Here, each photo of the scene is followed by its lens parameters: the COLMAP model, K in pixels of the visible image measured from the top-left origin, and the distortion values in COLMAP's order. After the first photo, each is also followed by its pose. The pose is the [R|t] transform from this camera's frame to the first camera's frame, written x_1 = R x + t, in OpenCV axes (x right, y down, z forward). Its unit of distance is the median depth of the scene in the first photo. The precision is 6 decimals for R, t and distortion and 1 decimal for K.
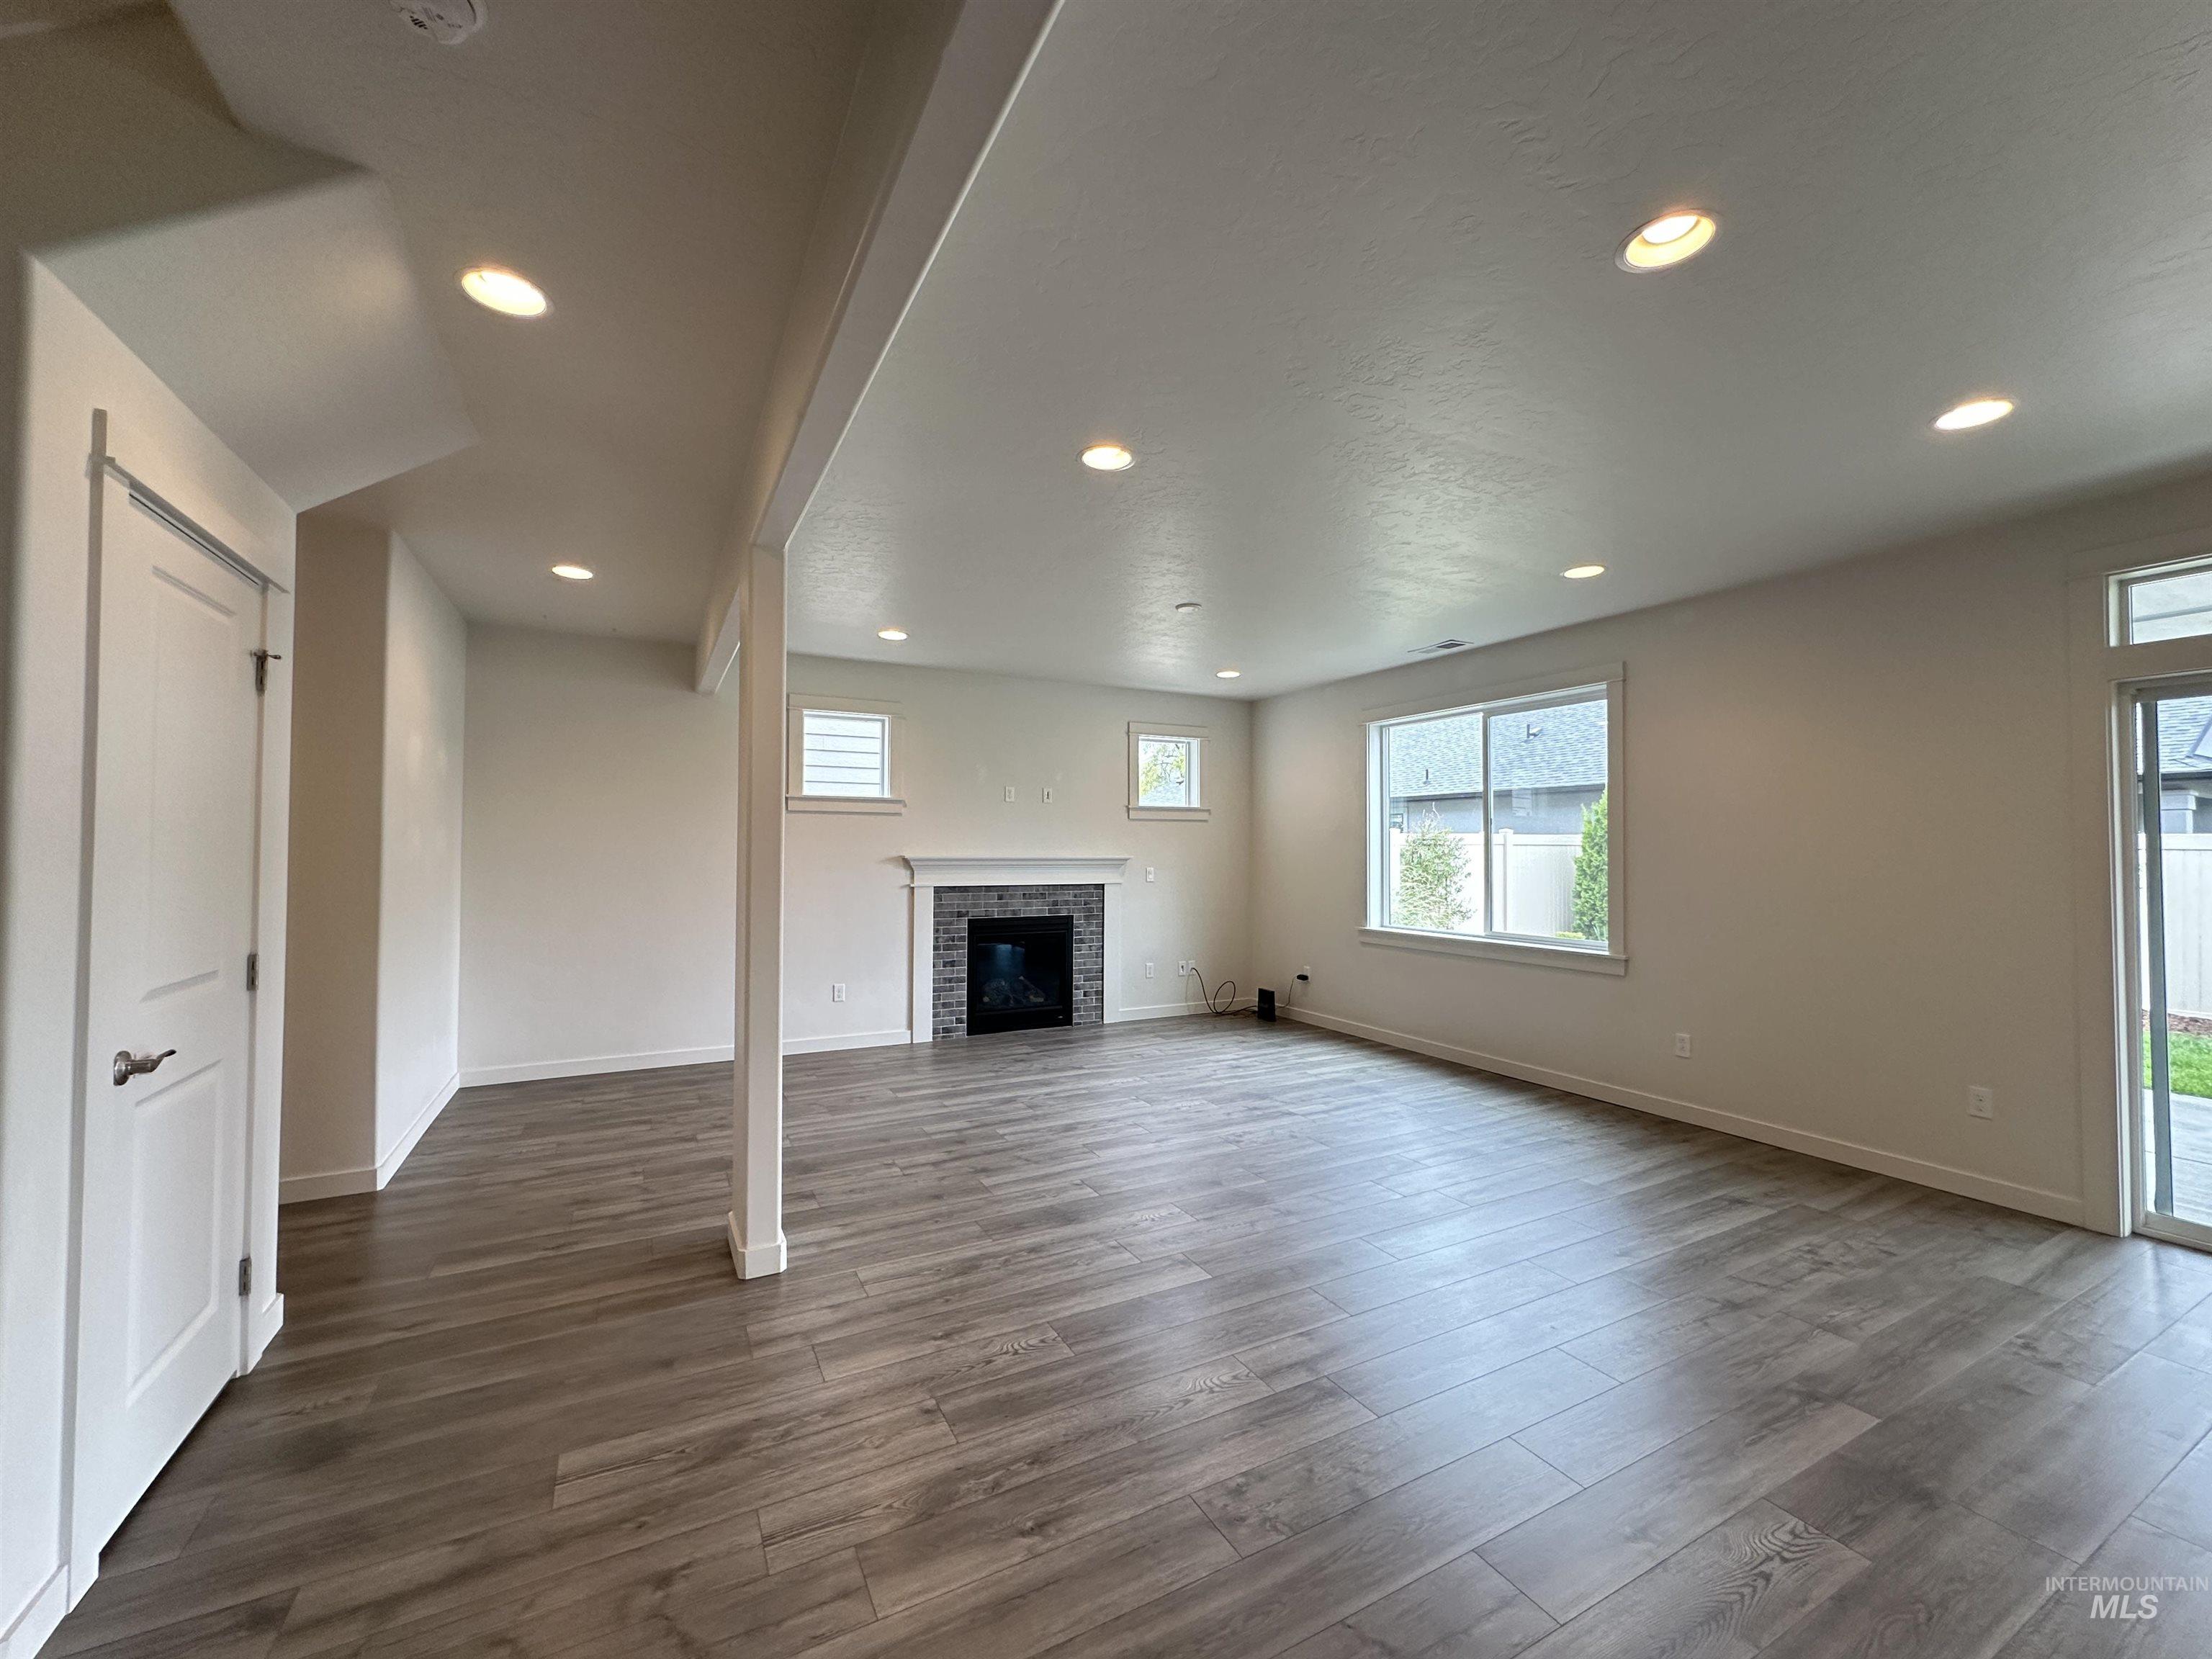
lens RADIAL K [[882.8, 0, 1106.6], [0, 882.8, 828.3], [0, 0, 1]] dist [-0.003269, 0.000957]
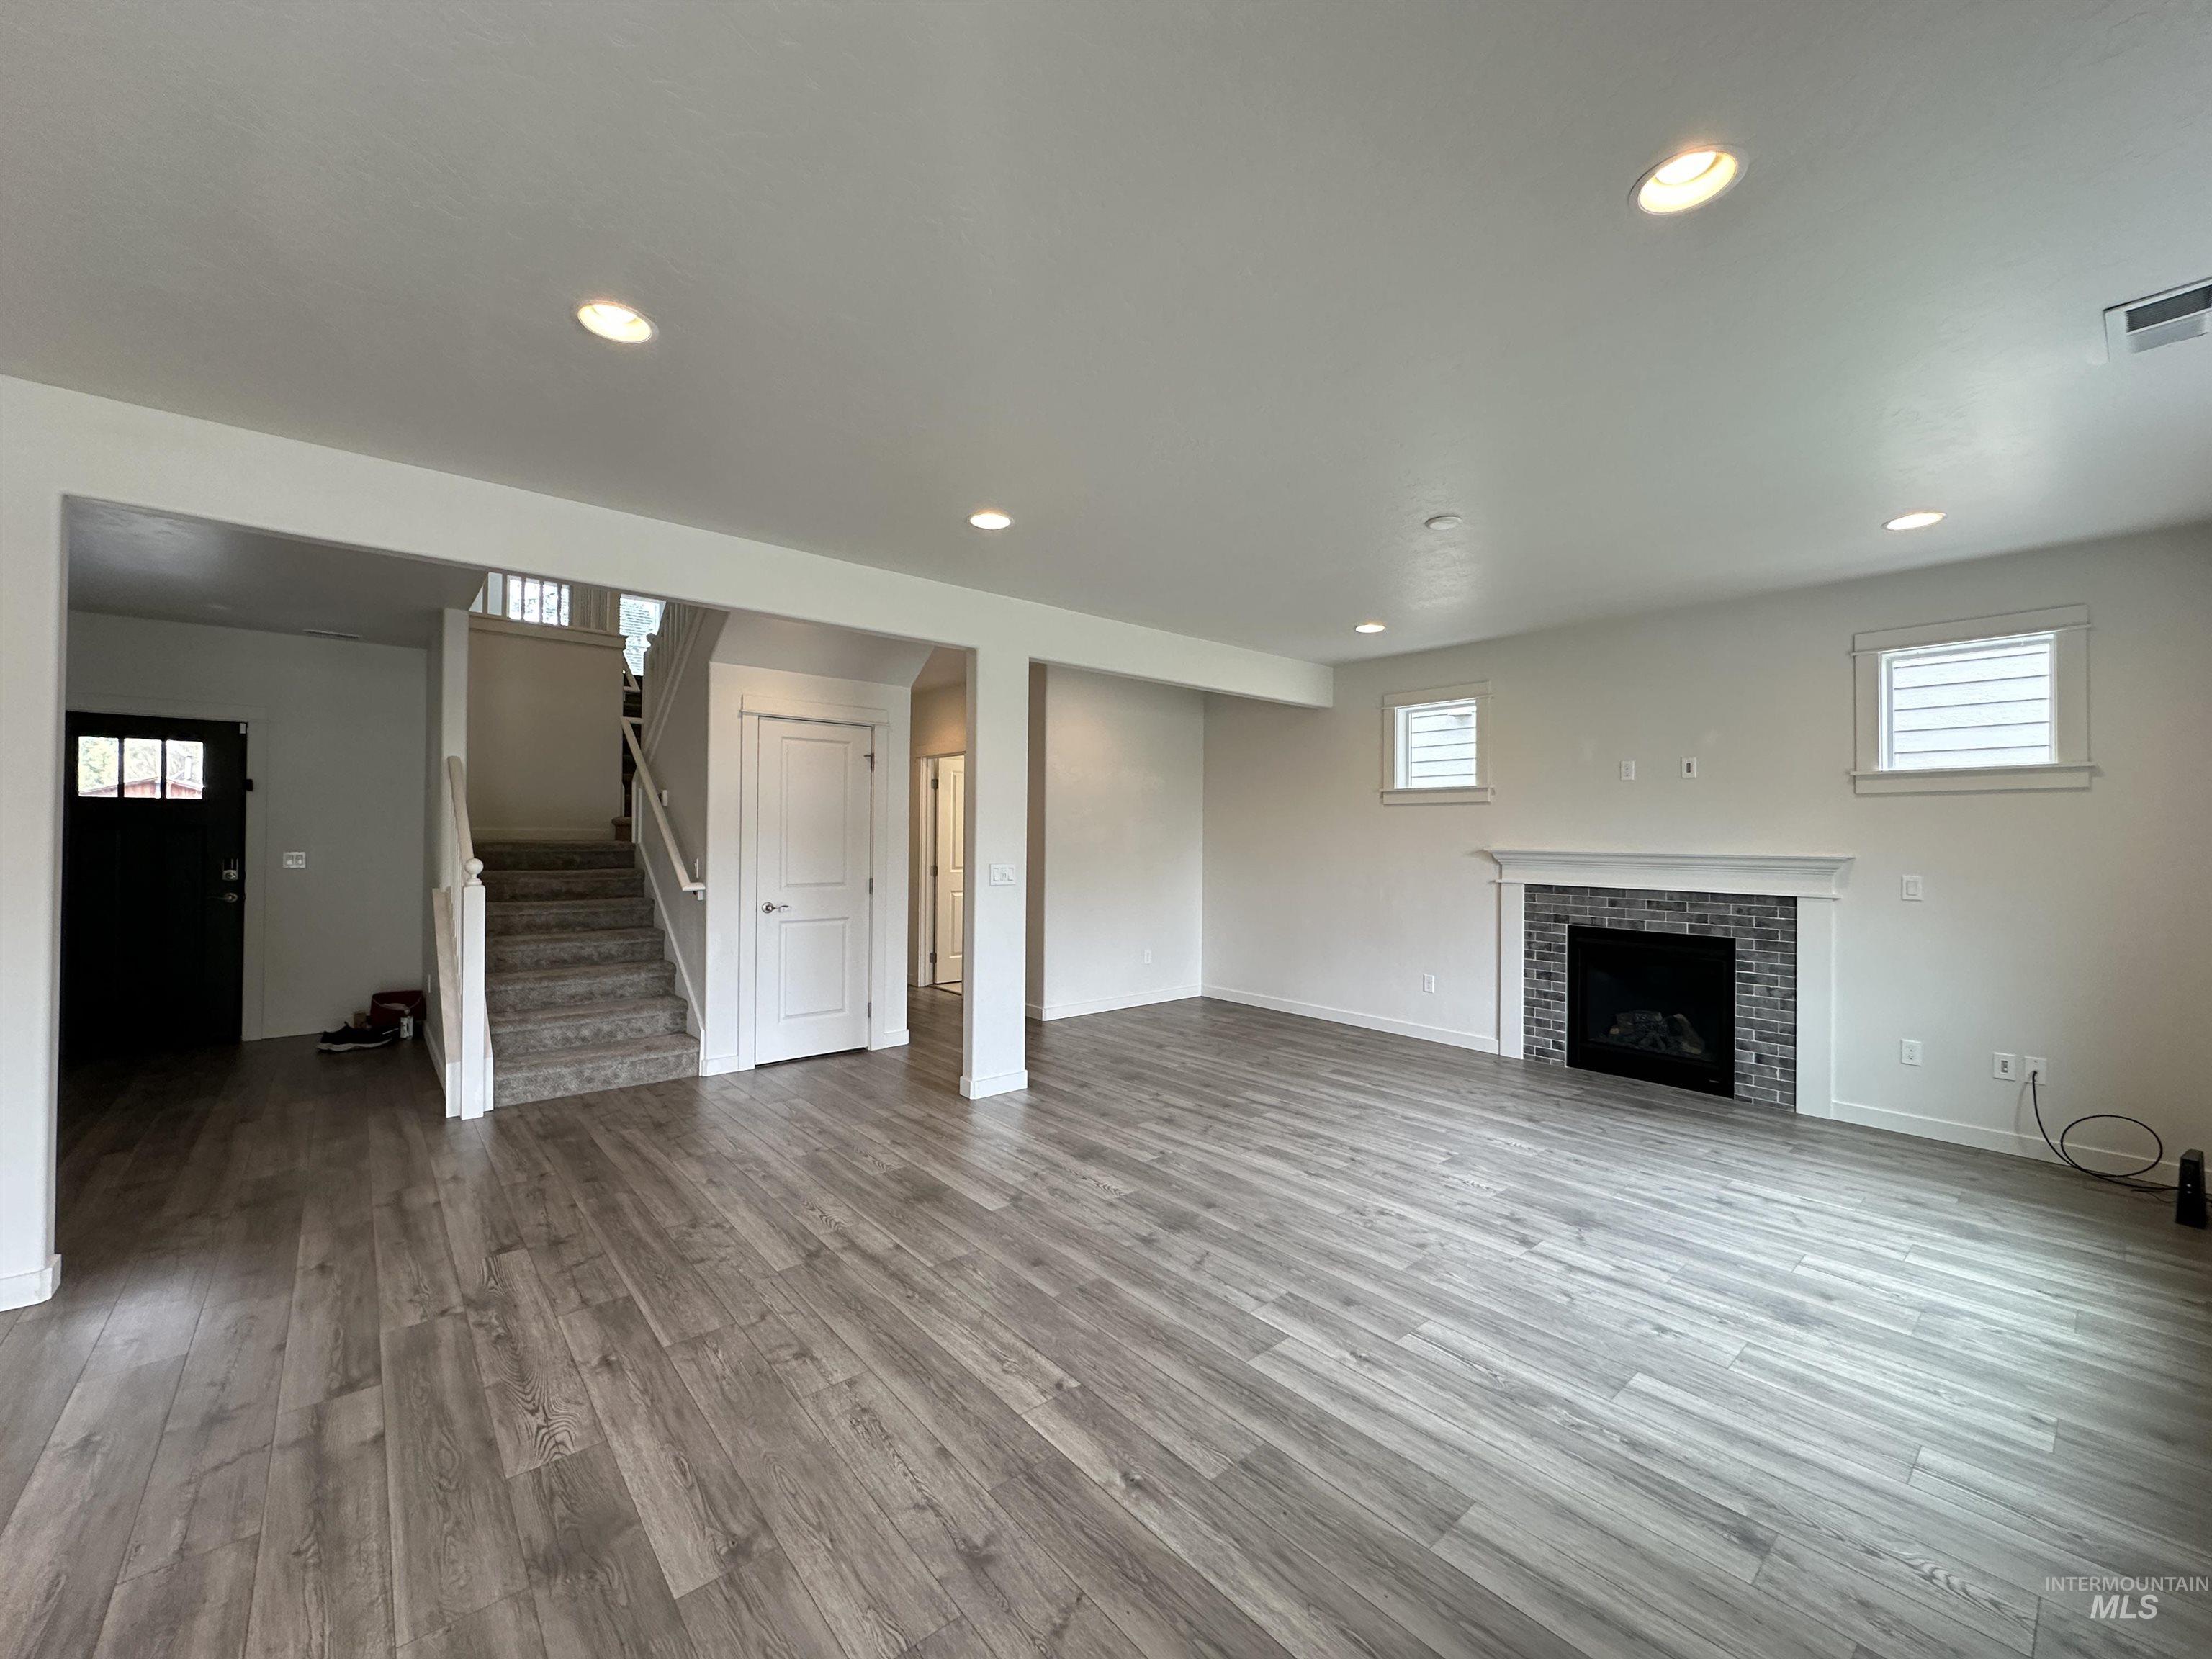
lens RADIAL K [[882.8, 0, 1106.6], [0, 882.8, 828.3], [0, 0, 1]] dist [-0.003269, 0.000957]
pose [[0.218029, -0.010141, -0.975890, 0.574046], [0.014573, 0.999868, -0.007134, 0.011133], [0.975833, -0.012666, 0.218148, 0.407949]]
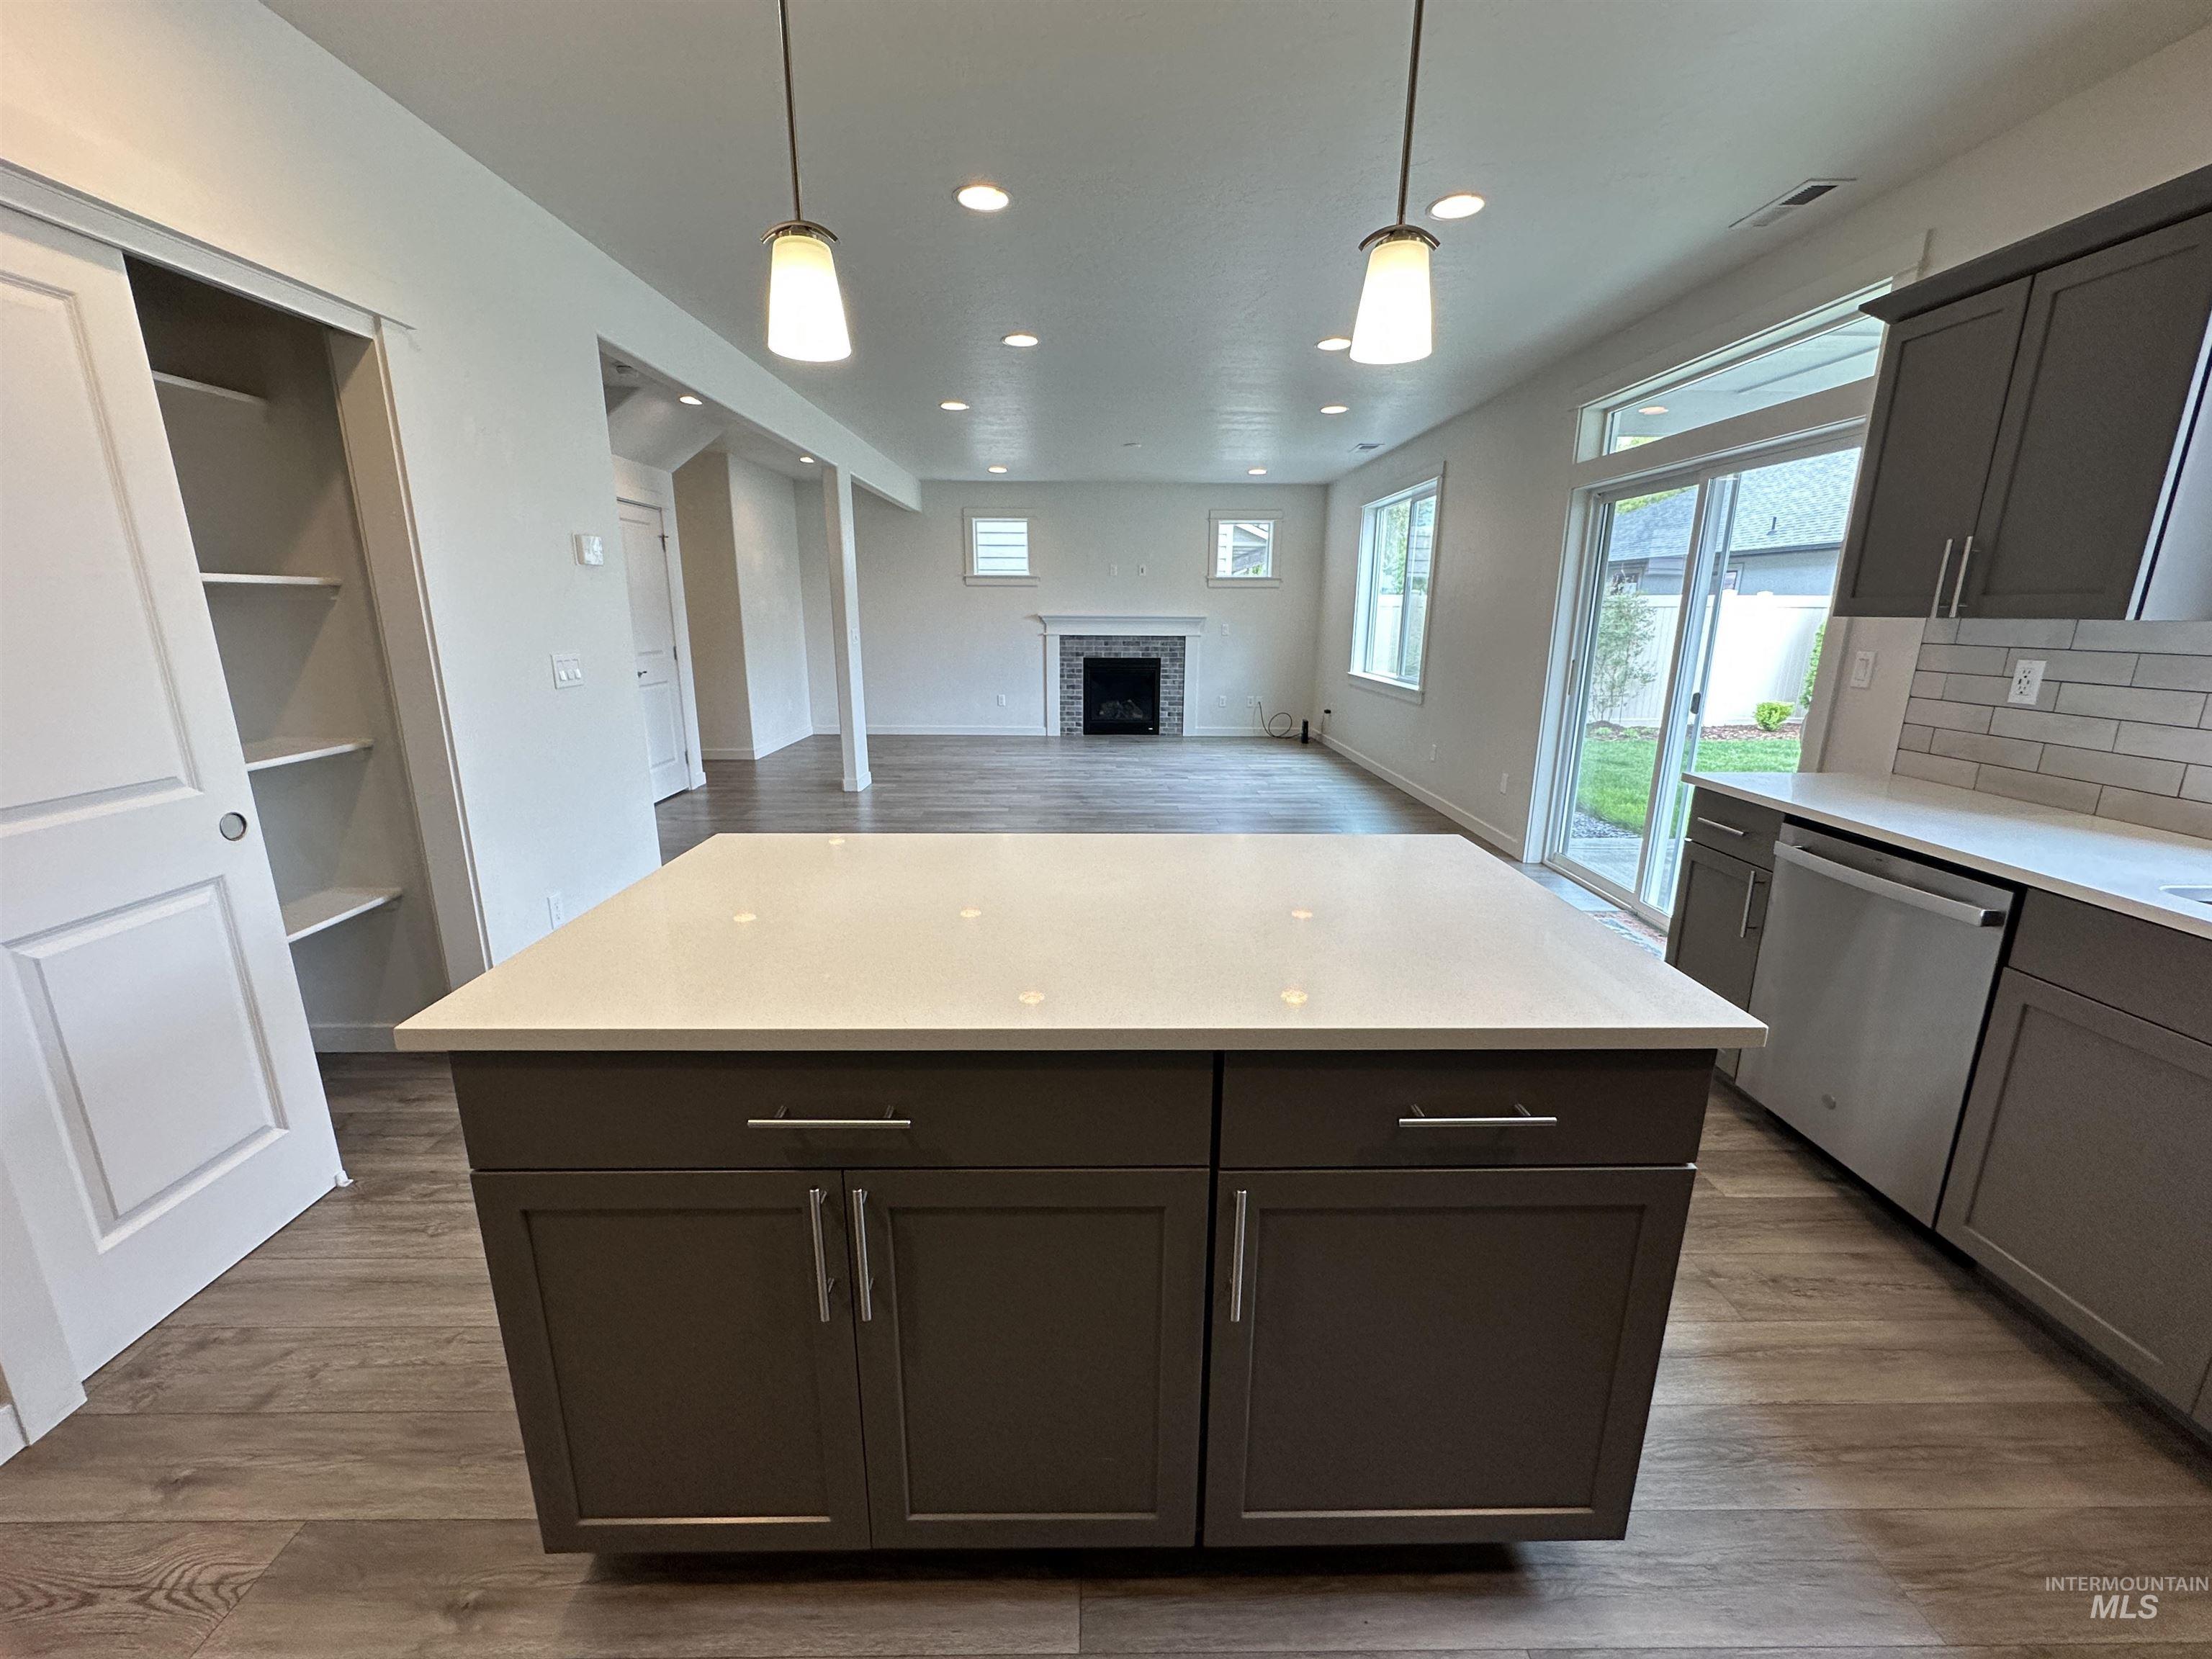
lens RADIAL K [[882.8, 0, 1106.6], [0, 882.8, 828.3], [0, 0, 1]] dist [-0.003269, 0.000957]
pose [[0.889335, 0.112203, -0.443276, 0.594219], [0.008195, 0.965359, 0.260795, -0.008765], [0.457182, -0.235567, 0.857609, -0.350966]]
